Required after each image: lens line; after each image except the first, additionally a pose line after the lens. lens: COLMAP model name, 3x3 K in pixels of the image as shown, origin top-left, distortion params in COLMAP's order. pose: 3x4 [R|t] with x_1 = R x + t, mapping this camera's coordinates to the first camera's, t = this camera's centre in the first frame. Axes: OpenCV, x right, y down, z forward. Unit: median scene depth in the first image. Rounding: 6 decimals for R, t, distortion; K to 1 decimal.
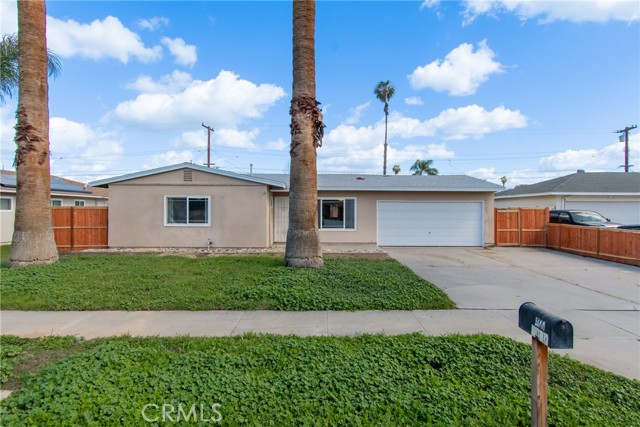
lens RADIAL K [[367.9, 0, 318.8], [0, 367.9, 215.0], [0, 0, 1]] dist [0.007090, 0.000315]
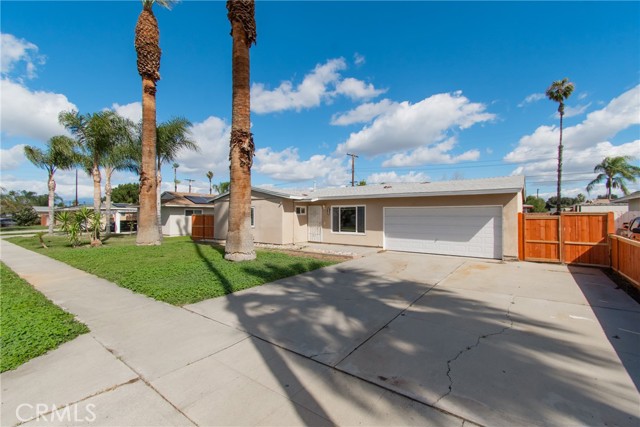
lens RADIAL K [[281.3, 0, 318.0], [0, 281.3, 213.4], [0, 0, 1]] dist [-0.000520, -0.002093]
pose [[0.802764, -0.006605, -0.596260, 0.490749], [-0.006208, 0.999792, -0.019432, -0.004312], [0.596265, 0.019301, 0.802556, 0.231138]]
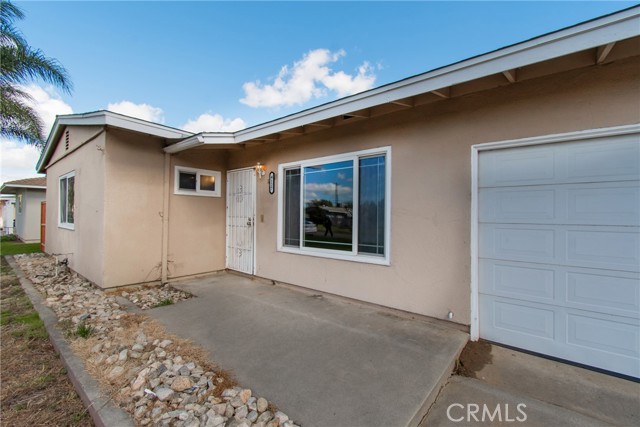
lens RADIAL K [[281.3, 0, 322.4], [0, 281.3, 208.6], [0, 0, 1]] dist [-0.000520, -0.002093]
pose [[0.832480, -0.001757, -0.554052, 0.176844], [-0.005874, 0.999911, -0.011997, 0.002953], [0.554024, 0.013242, 0.832395, 0.787568]]
